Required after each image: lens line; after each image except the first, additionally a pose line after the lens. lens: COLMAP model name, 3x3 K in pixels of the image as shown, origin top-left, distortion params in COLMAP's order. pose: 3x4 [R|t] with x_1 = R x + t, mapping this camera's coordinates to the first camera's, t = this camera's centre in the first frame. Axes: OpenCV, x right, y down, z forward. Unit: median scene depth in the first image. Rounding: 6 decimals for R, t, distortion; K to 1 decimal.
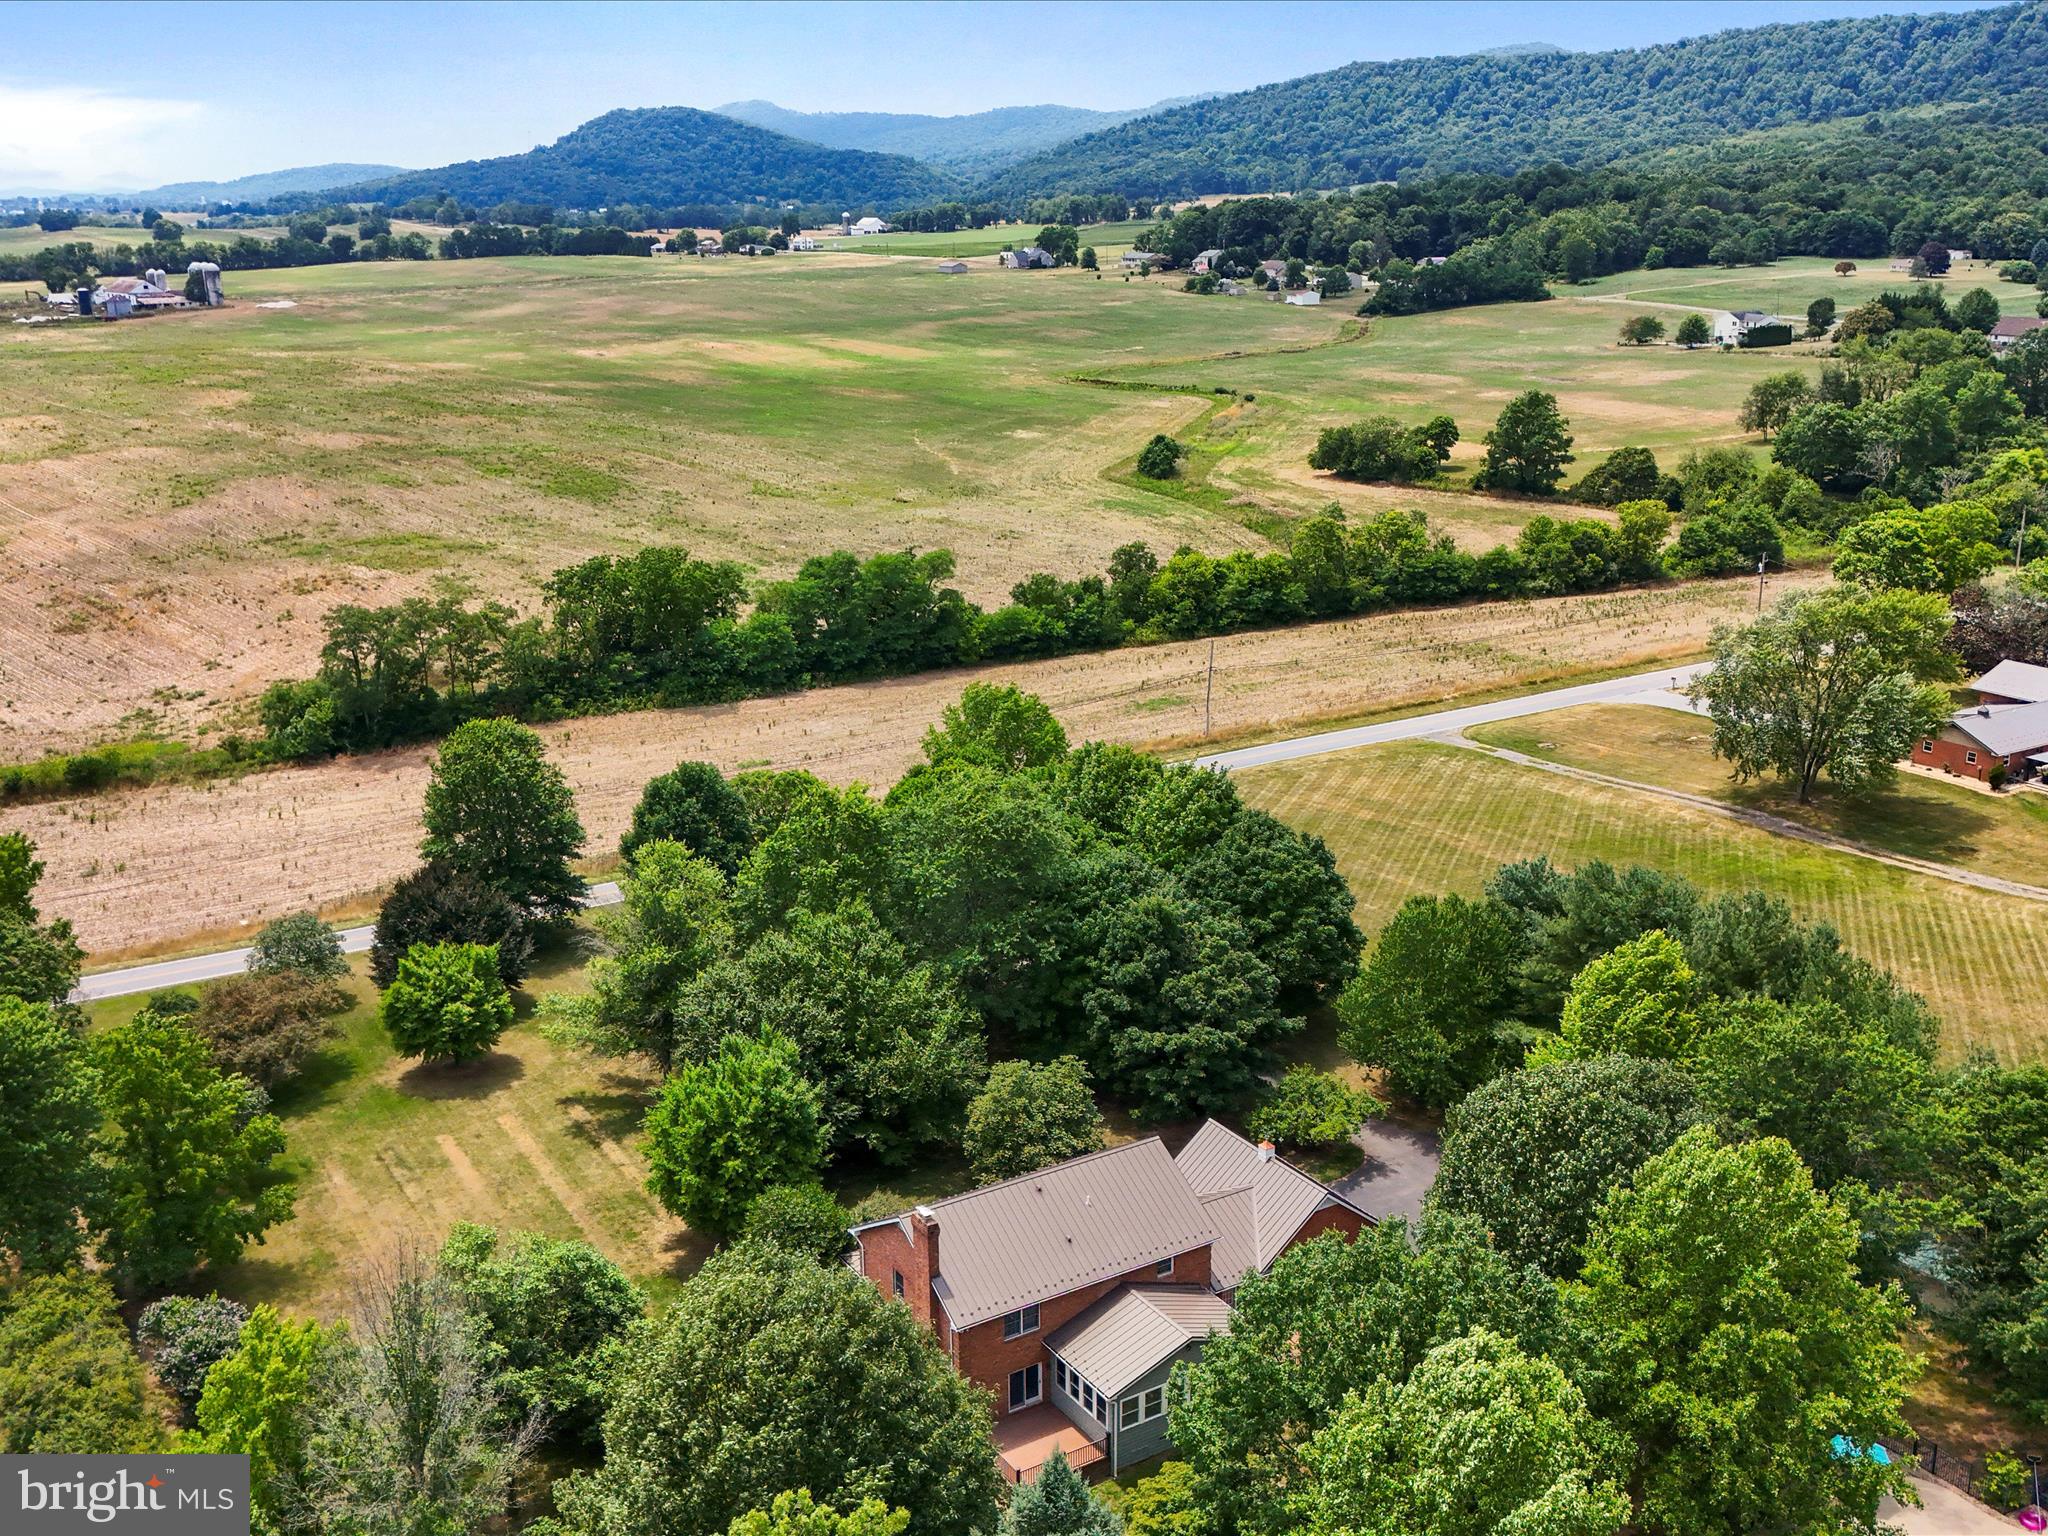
lens RADIAL K [[1999.5, 0, 1024.0], [0, 1999.5, 768.0], [0, 0, 1]] dist [0.114558, -0.189381]
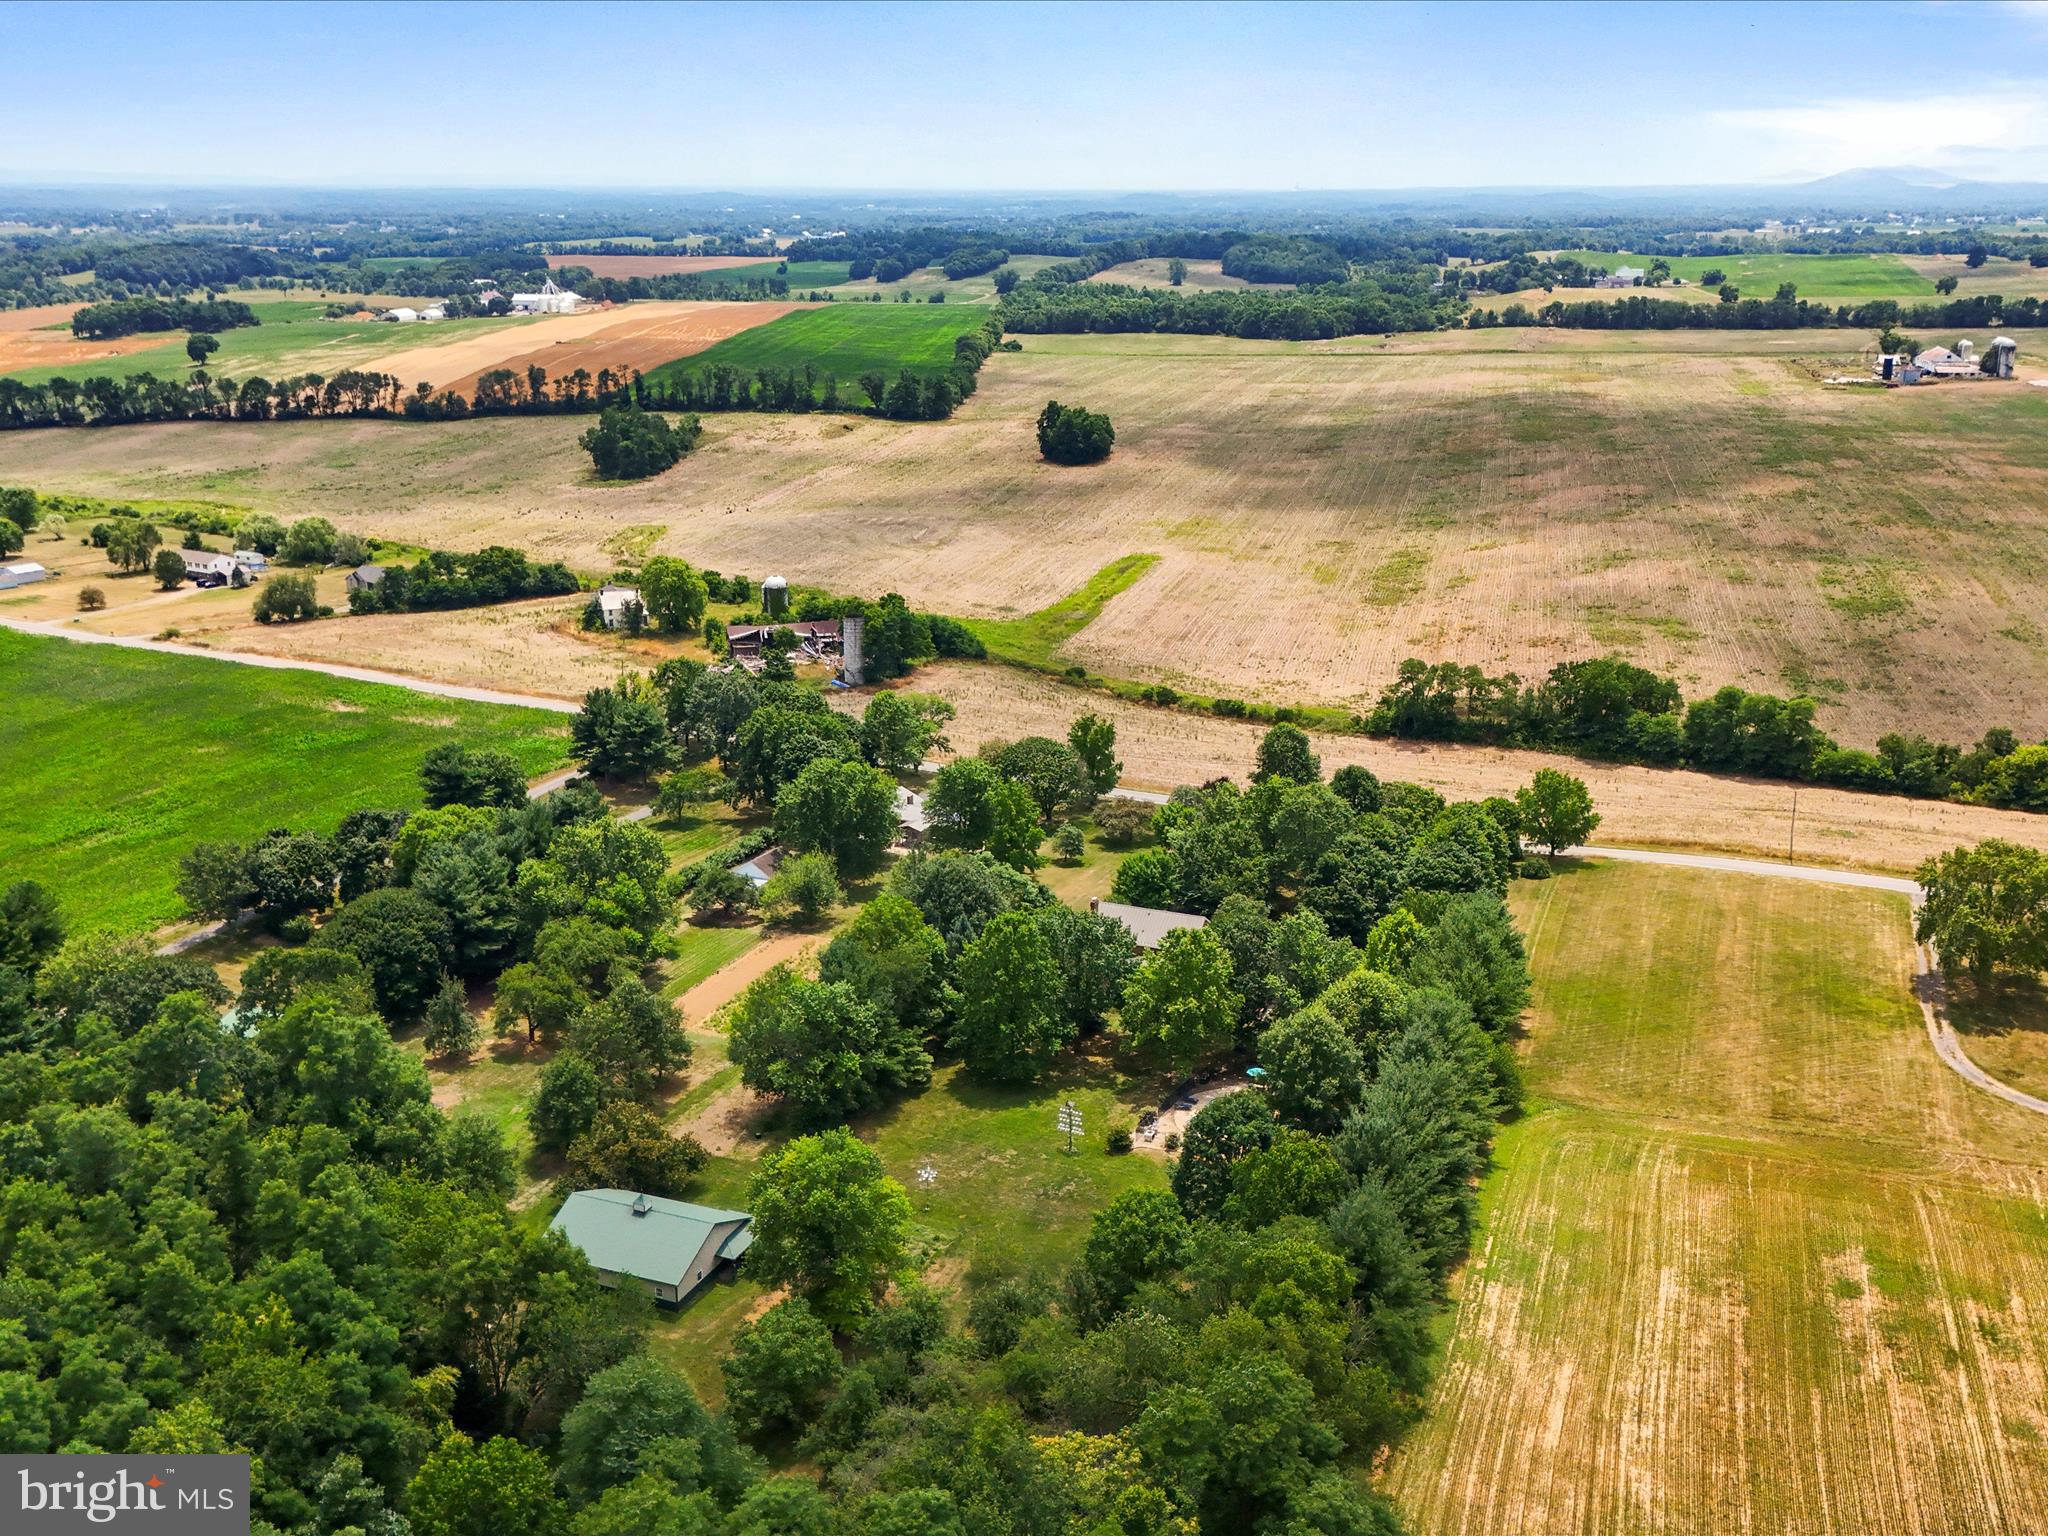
lens RADIAL K [[1999.5, 0, 1024.0], [0, 1999.5, 768.0], [0, 0, 1]] dist [0.114558, -0.189381]
pose [[0.580486, 0.240569, -0.777922, 0.768614], [-0.235011, 0.964203, 0.122810, -0.107675], [0.779619, 0.111531, 0.616243, -0.326503]]
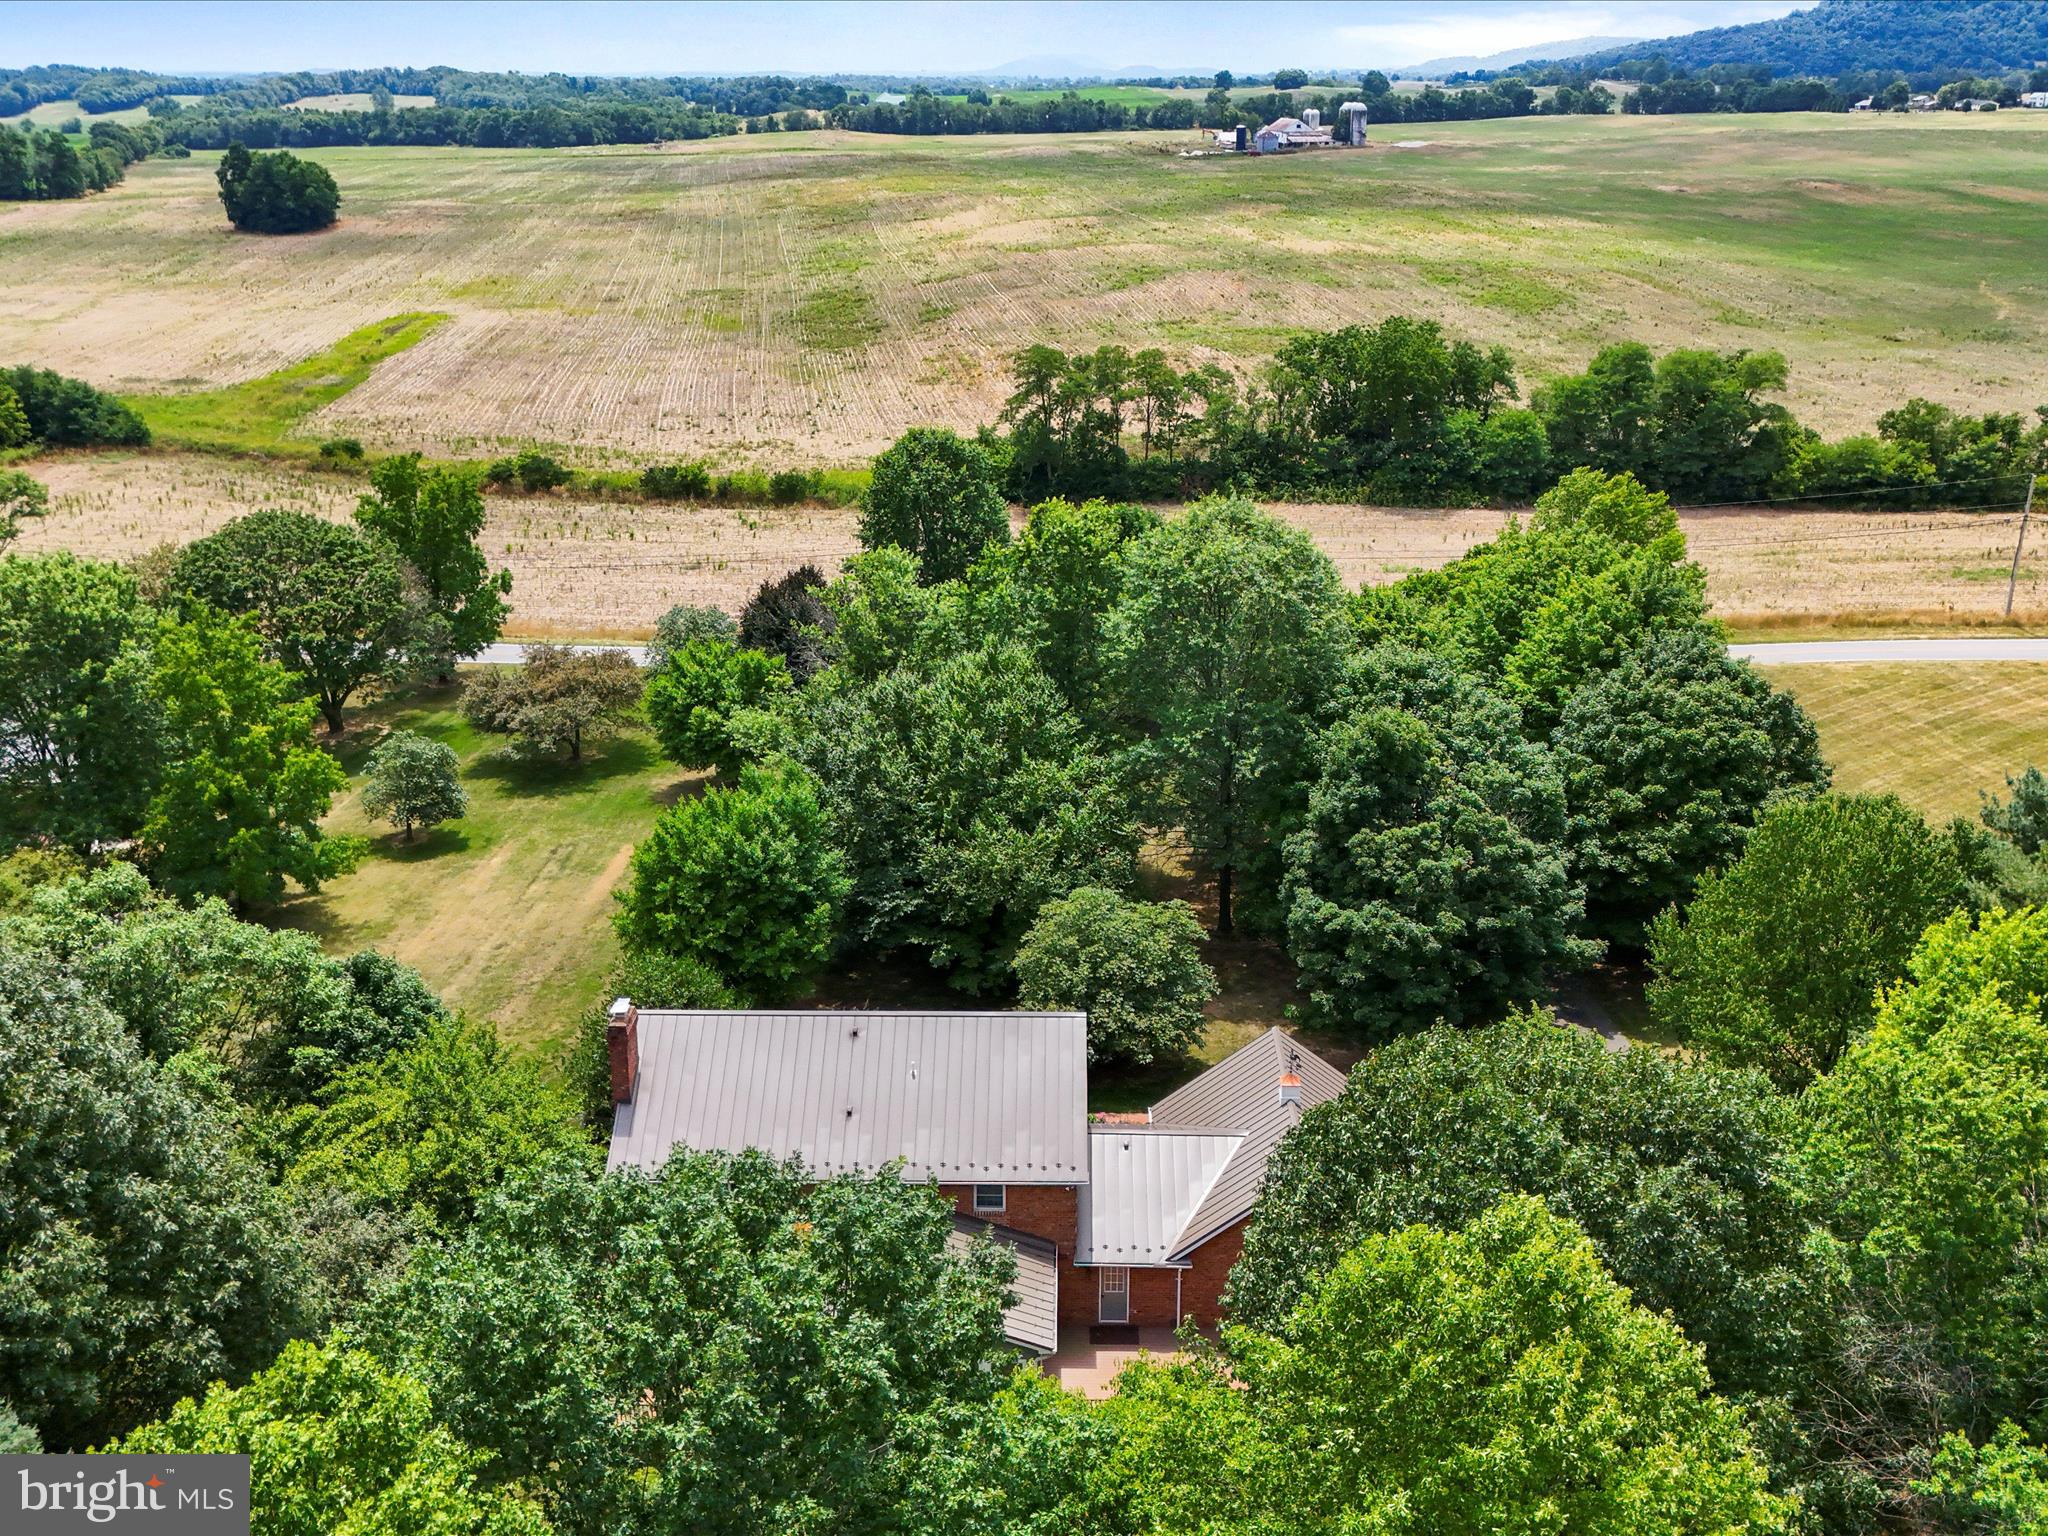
lens RADIAL K [[1999.5, 0, 1024.0], [0, 1999.5, 768.0], [0, 0, 1]] dist [0.114558, -0.189381]
pose [[0.837052, 0.189206, -0.513366, 0.148328], [-0.161153, 0.981937, 0.099139, 0.017842], [0.522851, -0.000254, 0.852424, 0.175495]]
